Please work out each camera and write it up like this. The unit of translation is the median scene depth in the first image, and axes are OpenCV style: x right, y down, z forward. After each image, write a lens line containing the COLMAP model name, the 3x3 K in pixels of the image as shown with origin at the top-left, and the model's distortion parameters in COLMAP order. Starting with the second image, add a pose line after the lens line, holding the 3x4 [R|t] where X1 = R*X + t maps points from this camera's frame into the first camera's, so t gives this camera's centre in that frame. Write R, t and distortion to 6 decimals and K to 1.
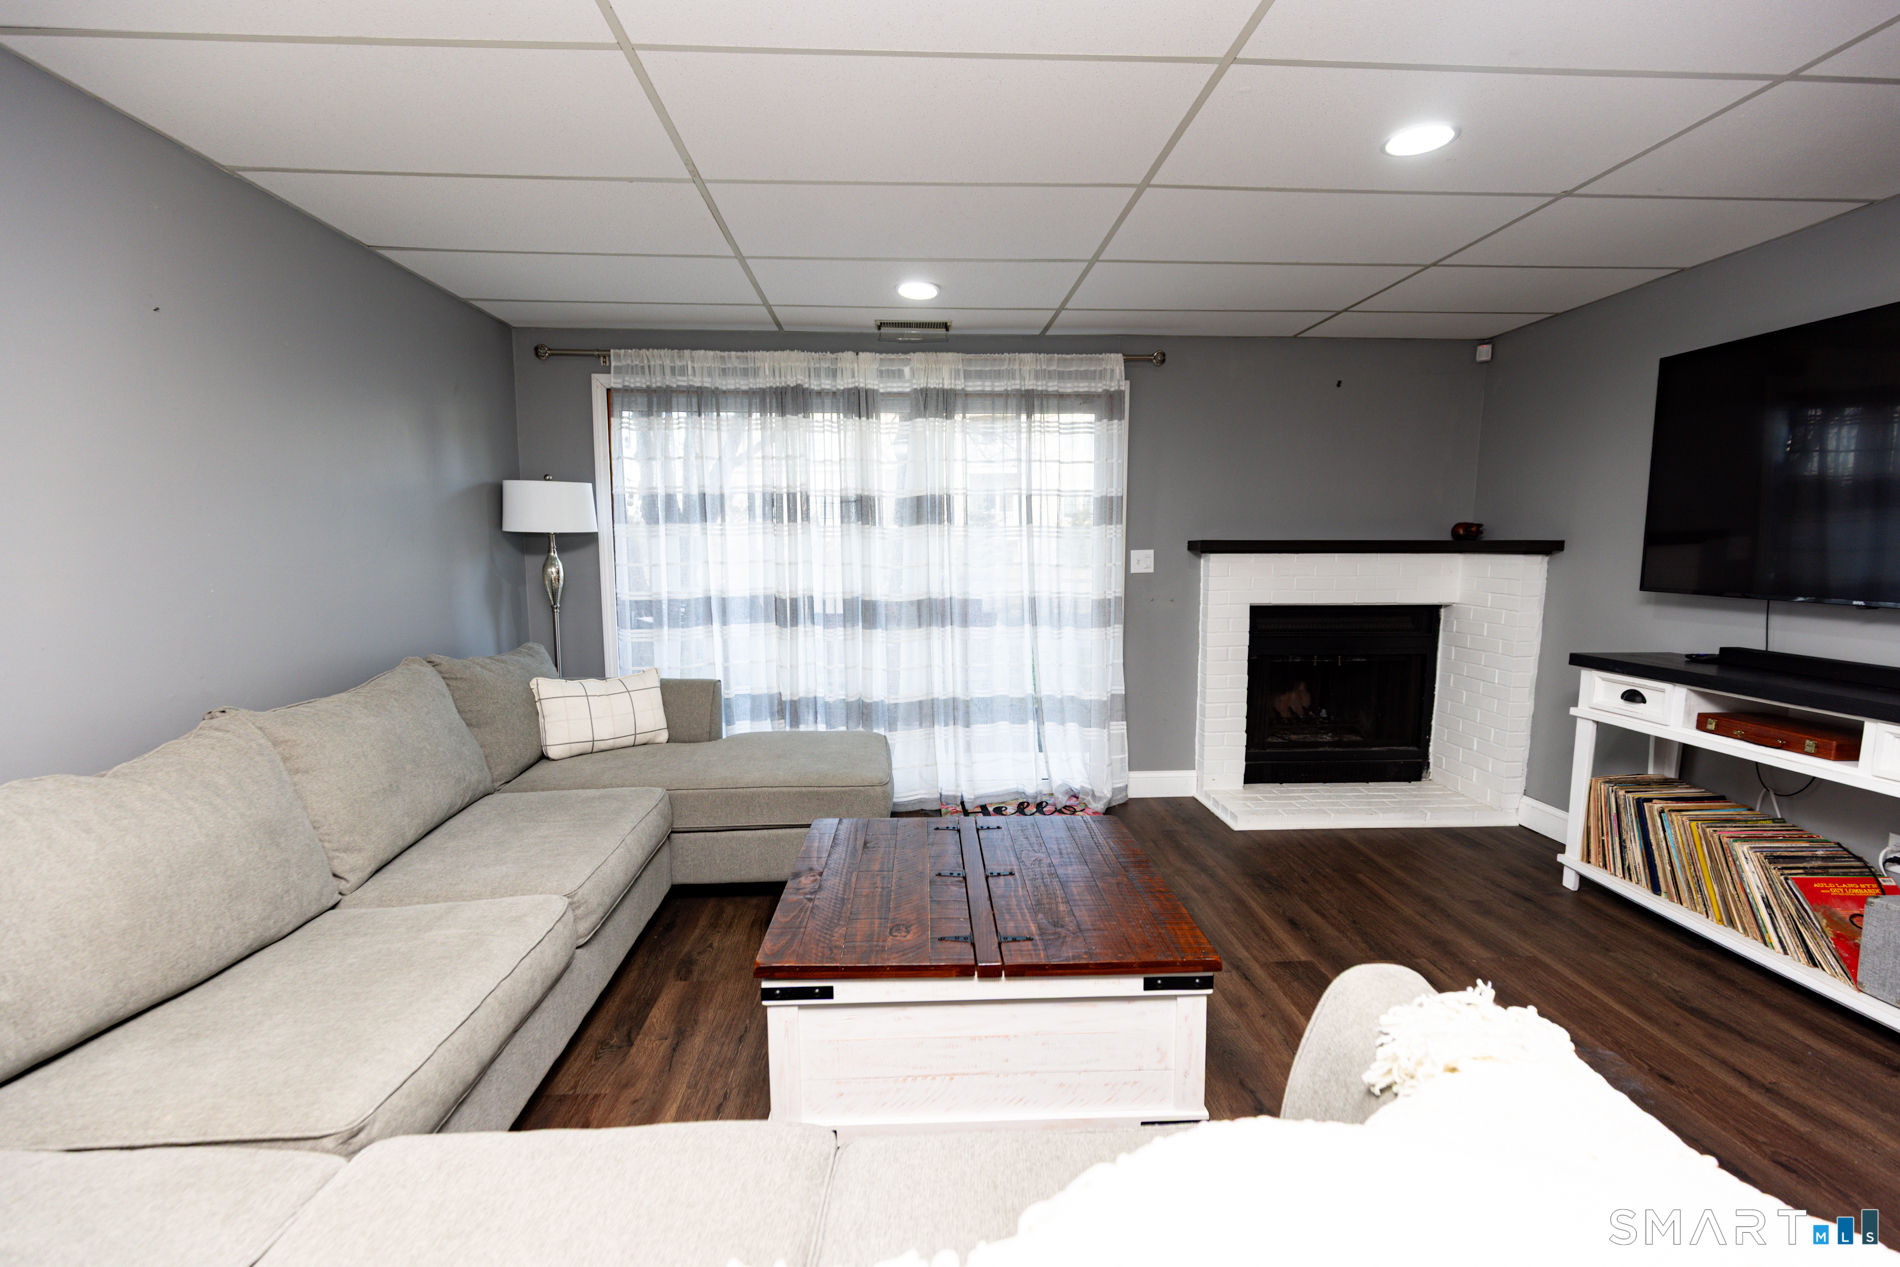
lens RADIAL K [[857.7, 0, 941.2], [0, 857.7, 649.6], [0, 0, 1]] dist [0.002115, -0.001322]
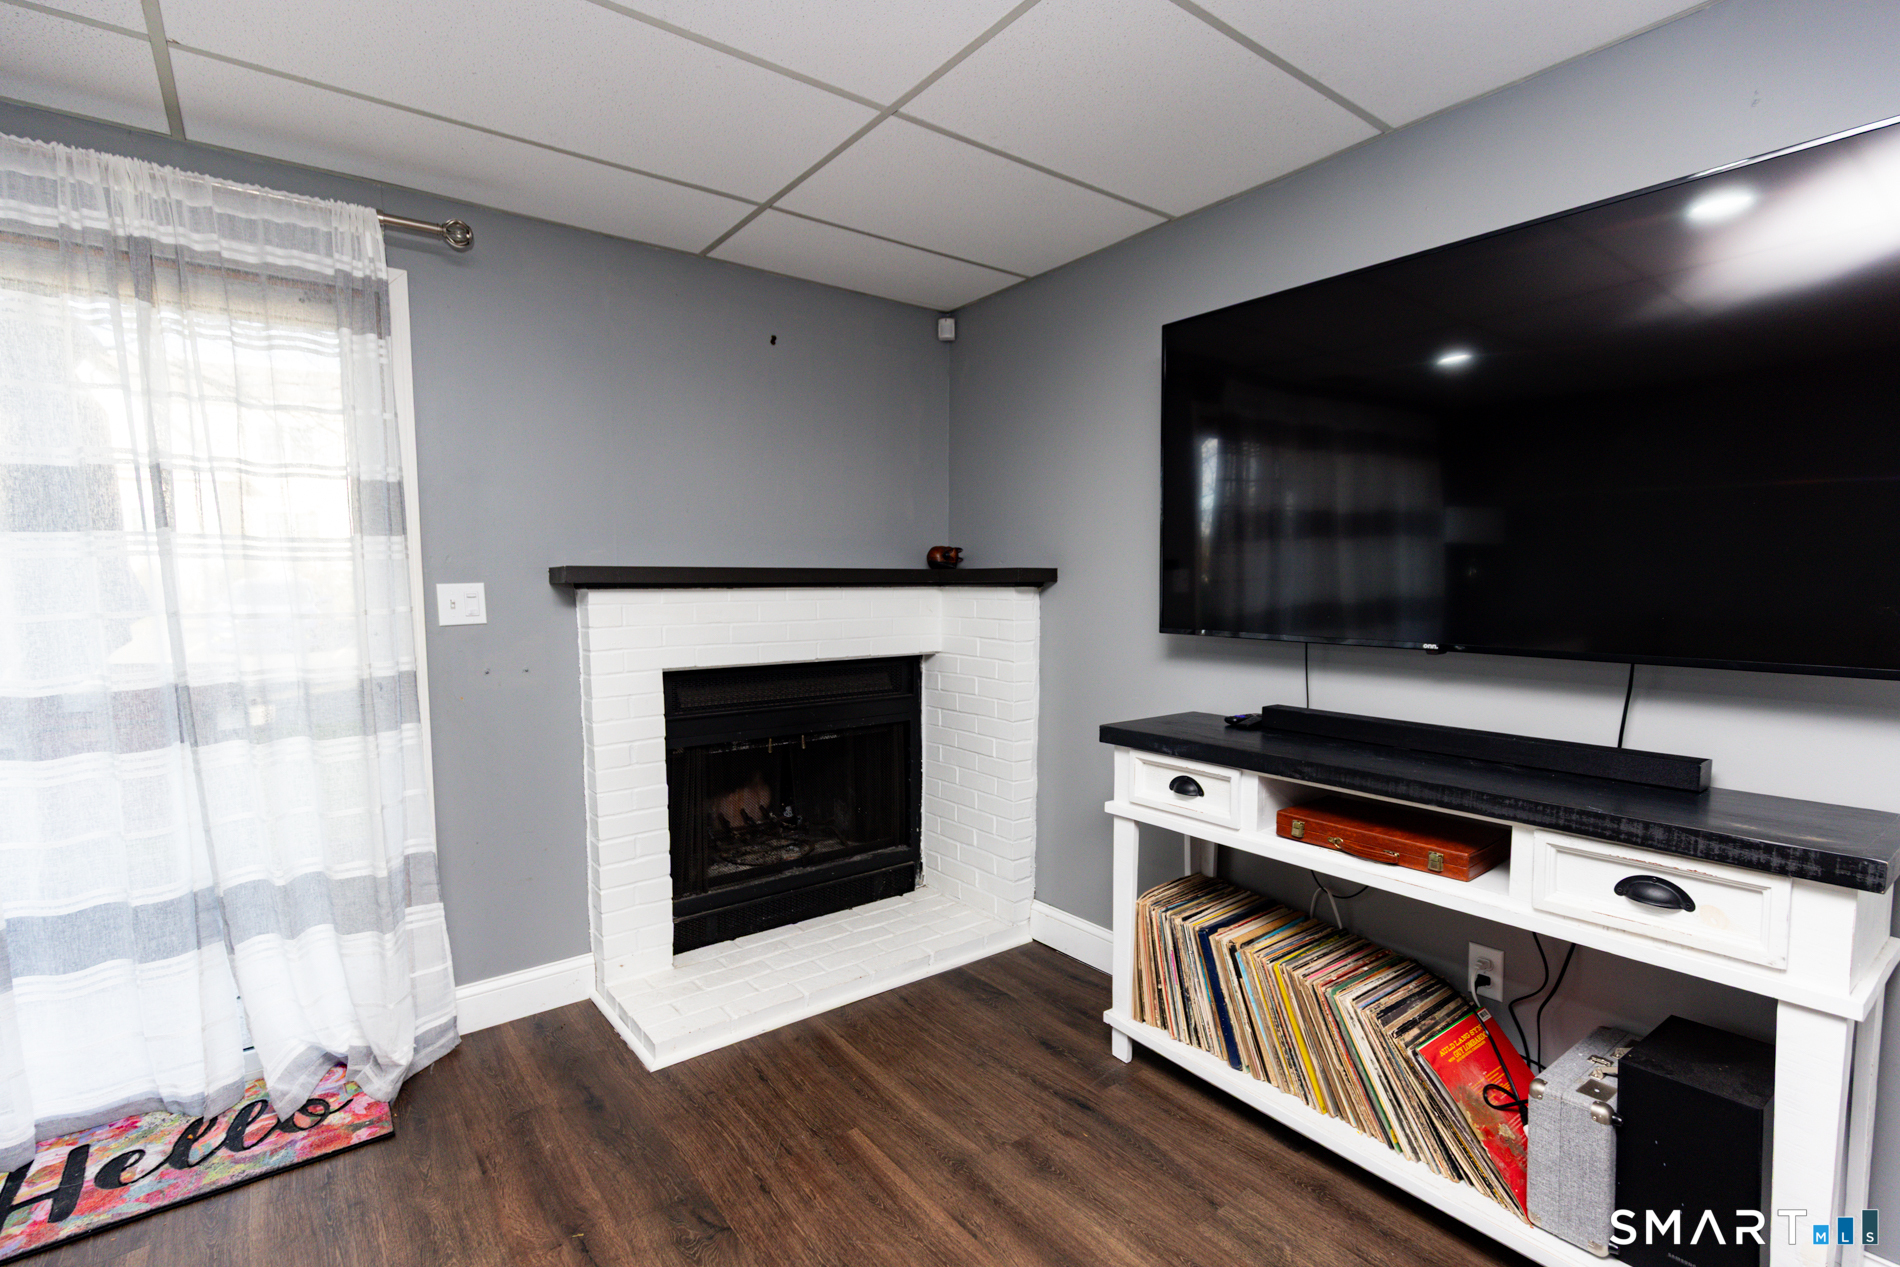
lens RADIAL K [[857.7, 0, 951.3], [0, 857.7, 644.2], [0, 0, 1]] dist [0.002115, -0.001322]
pose [[0.826259, -0.044551, 0.561525, 0.191814], [0.072937, 0.996937, -0.028227, -0.040240], [-0.558548, 0.064278, 0.826978, 0.382911]]
